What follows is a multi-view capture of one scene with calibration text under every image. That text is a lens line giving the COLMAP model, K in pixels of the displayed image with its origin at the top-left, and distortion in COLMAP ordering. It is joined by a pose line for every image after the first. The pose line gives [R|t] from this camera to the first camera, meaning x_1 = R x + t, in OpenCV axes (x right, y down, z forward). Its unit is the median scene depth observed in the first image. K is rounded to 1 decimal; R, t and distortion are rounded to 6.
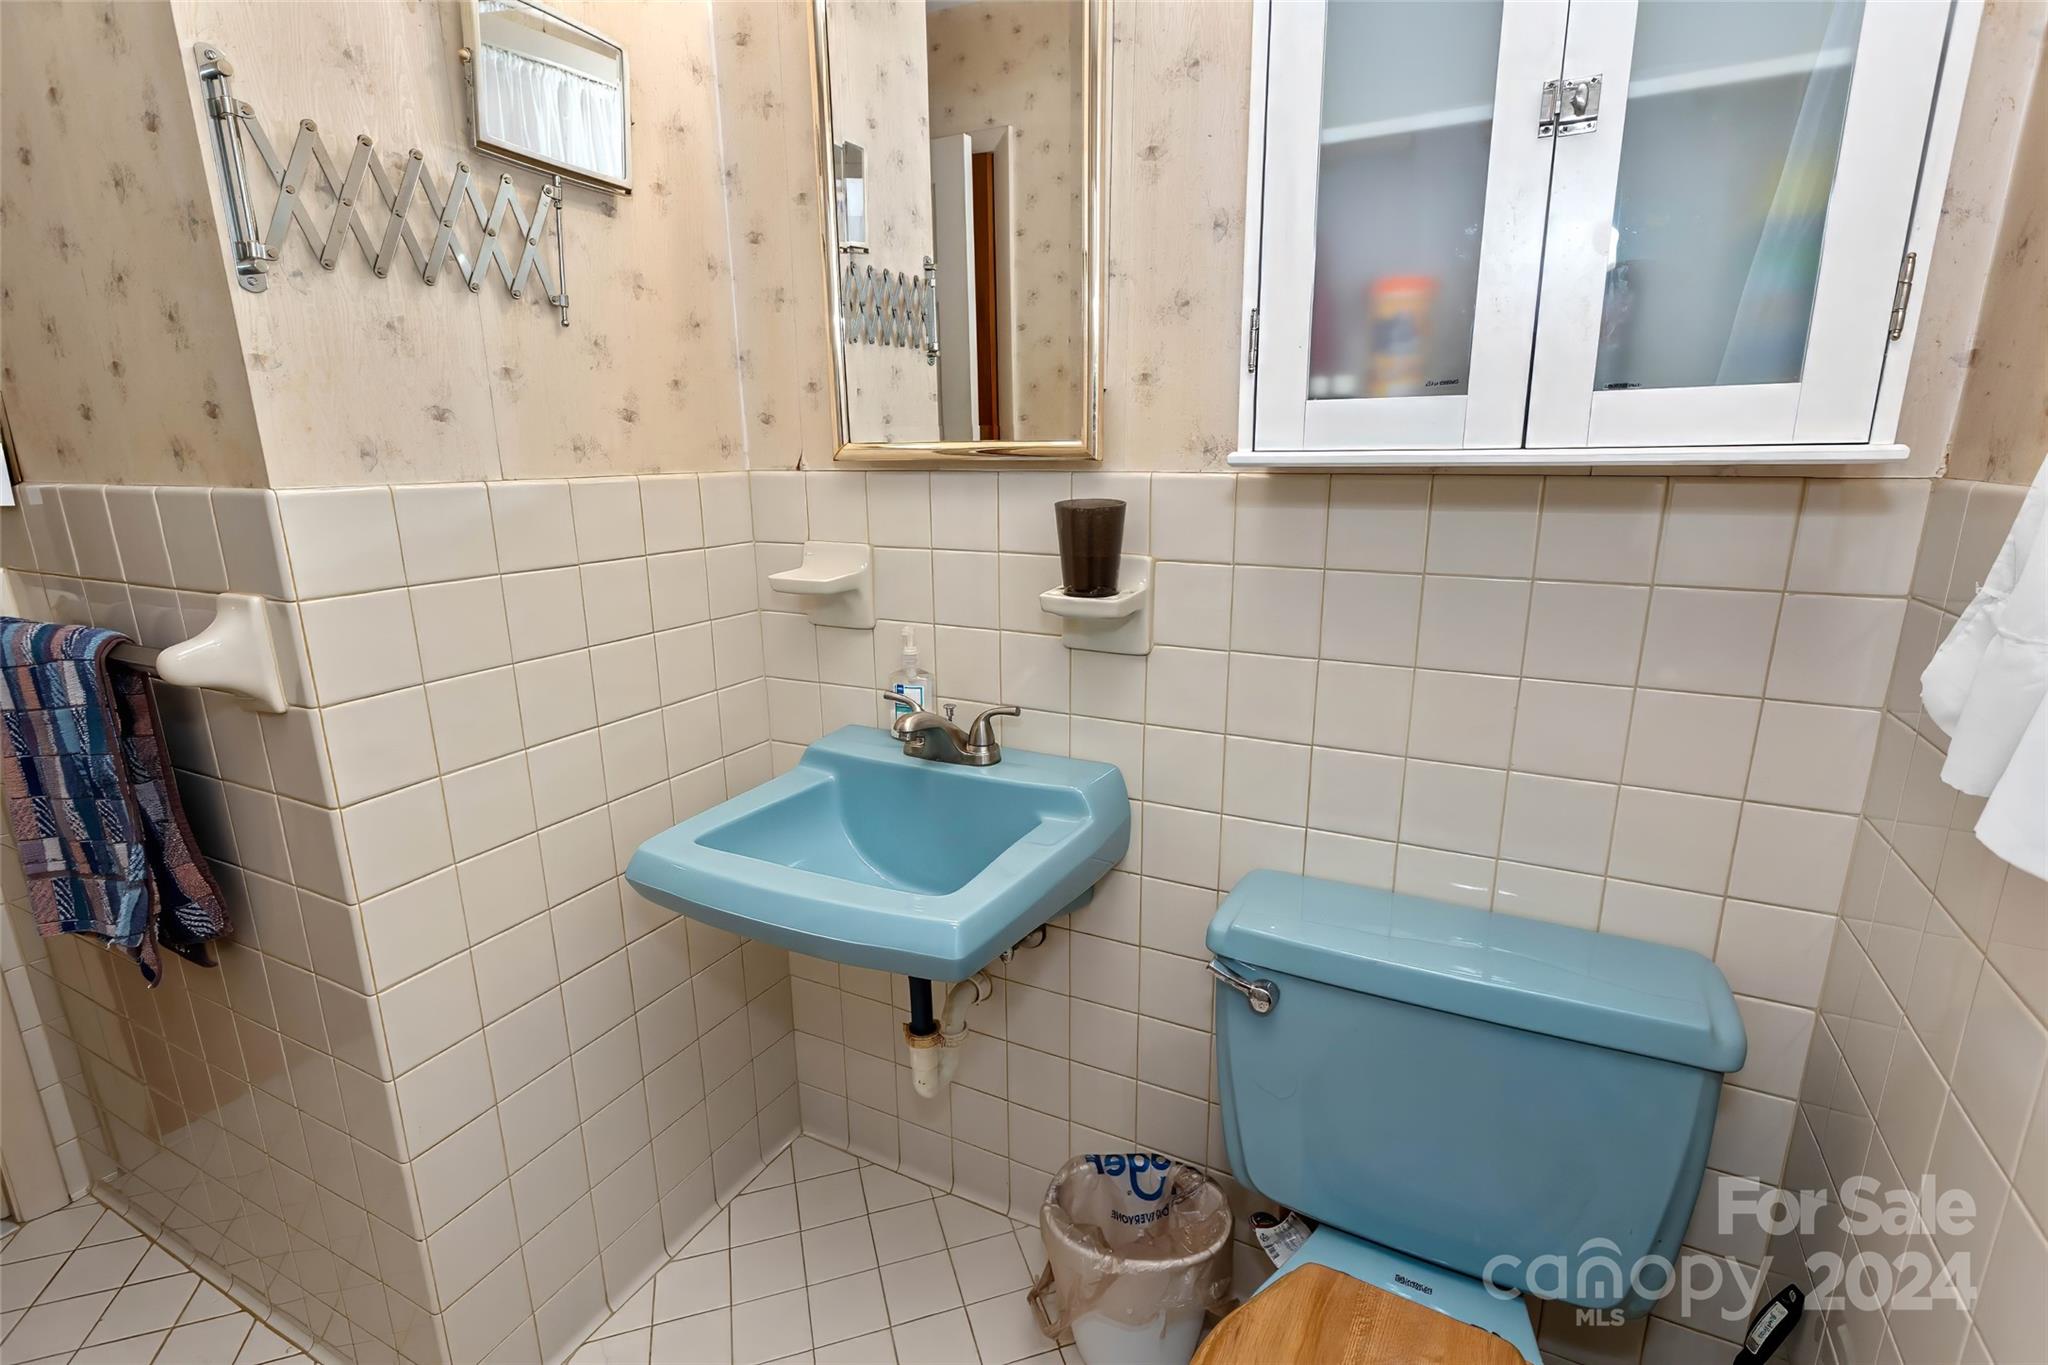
lens RADIAL K [[968.8, 0, 1034.8], [0, 968.8, 686.9], [0, 0, 1]] dist [-0.004045, 0.001467]
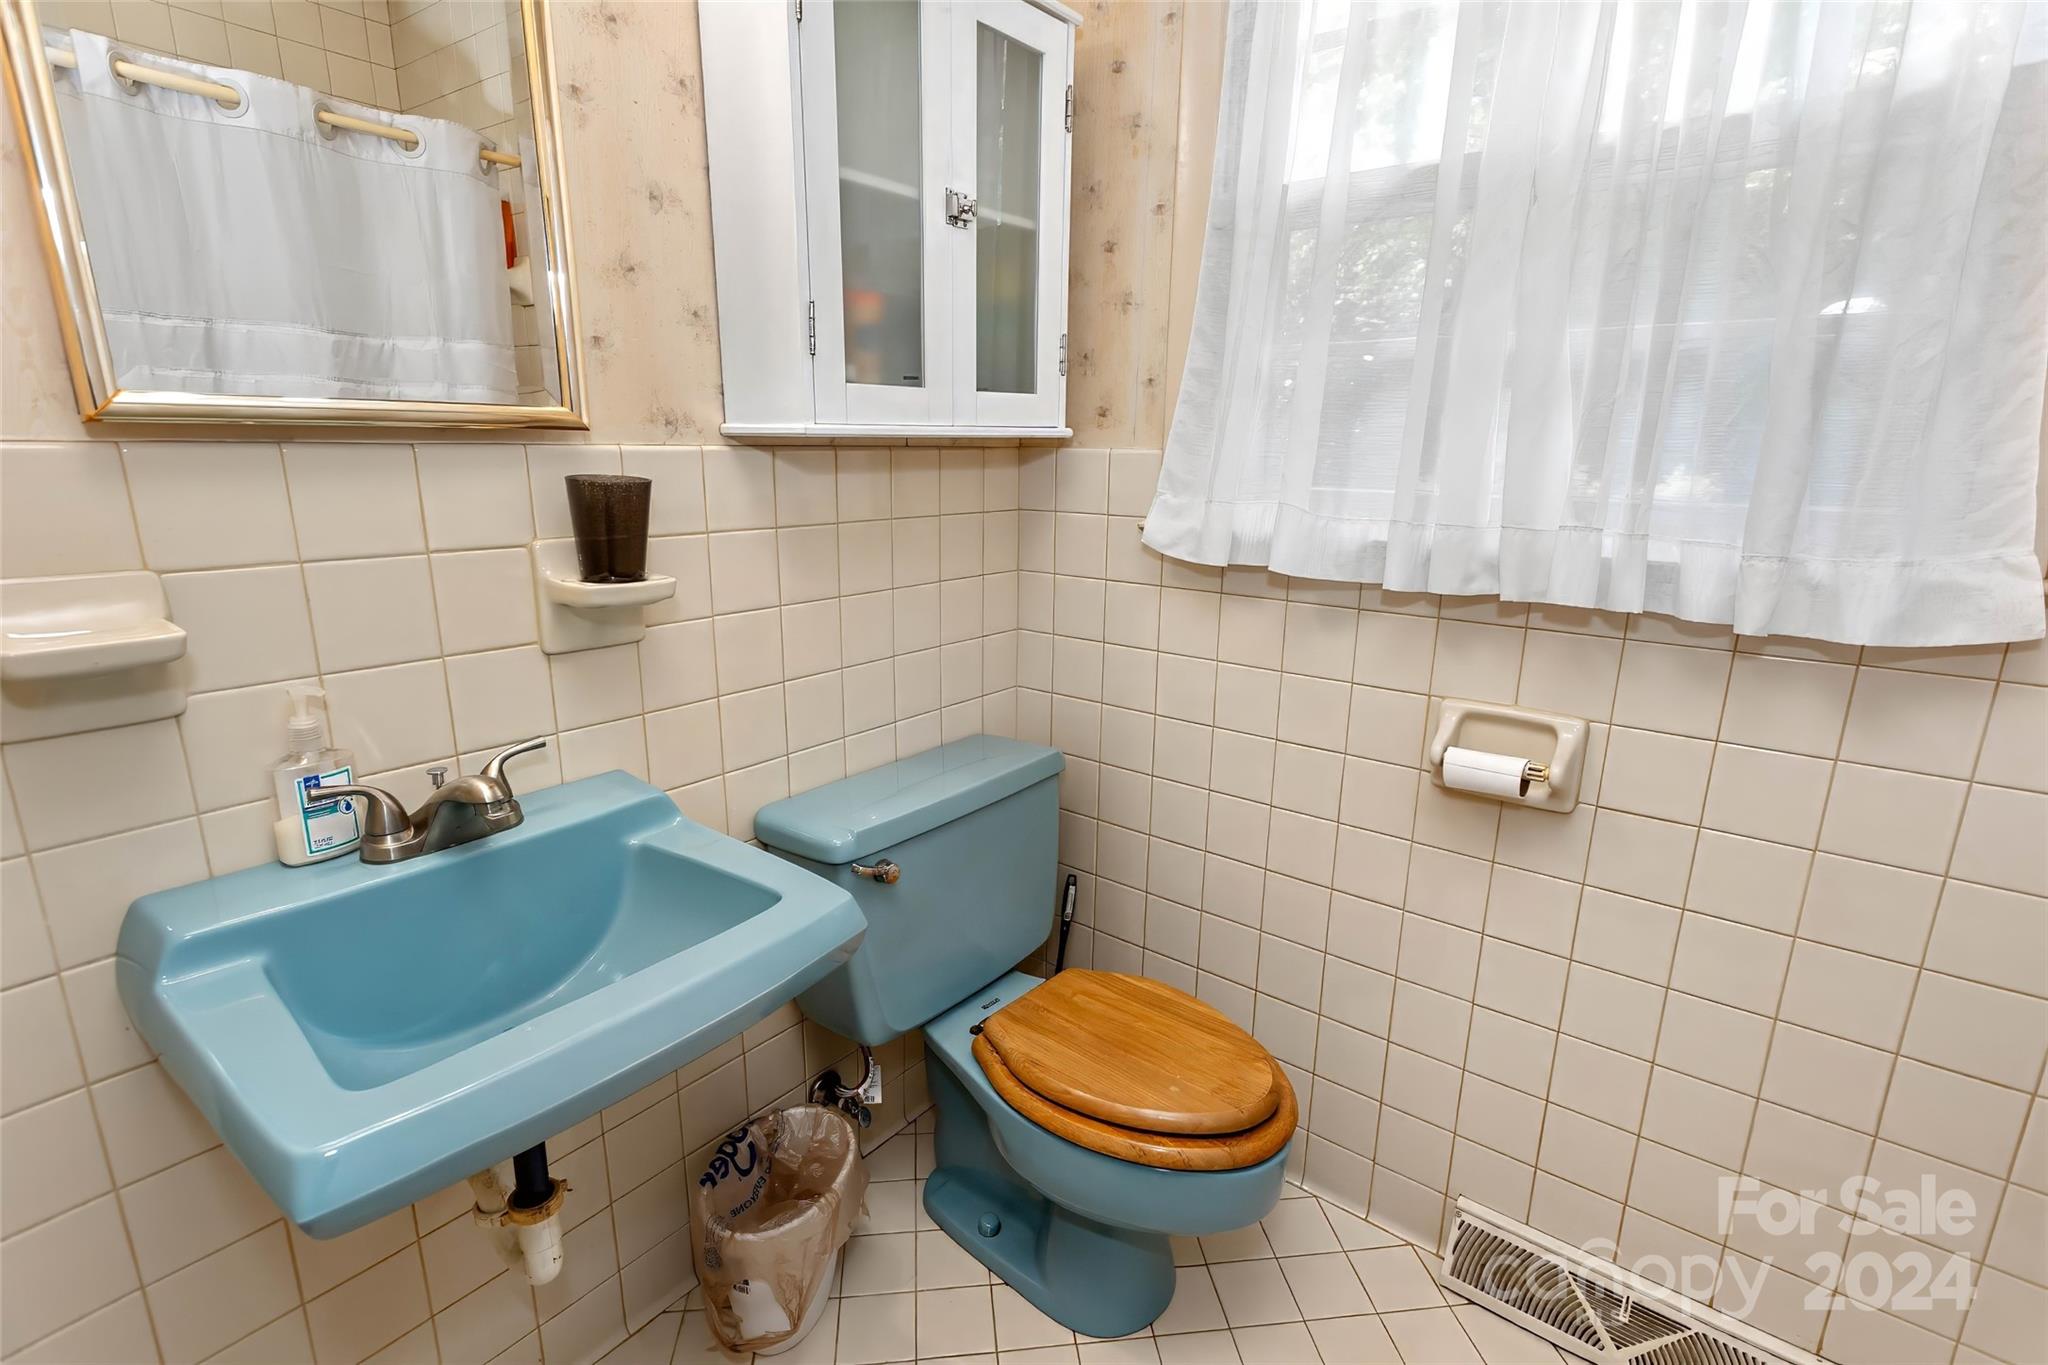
lens RADIAL K [[968.8, 0, 1041.3], [0, 968.8, 685.3], [0, 0, 1]] dist [-0.004045, 0.001467]
pose [[0.184469, -0.233198, 0.954772, -0.815298], [0.223811, 0.955888, 0.190229, -0.093478], [-0.957016, 0.178597, 0.228524, 0.474981]]
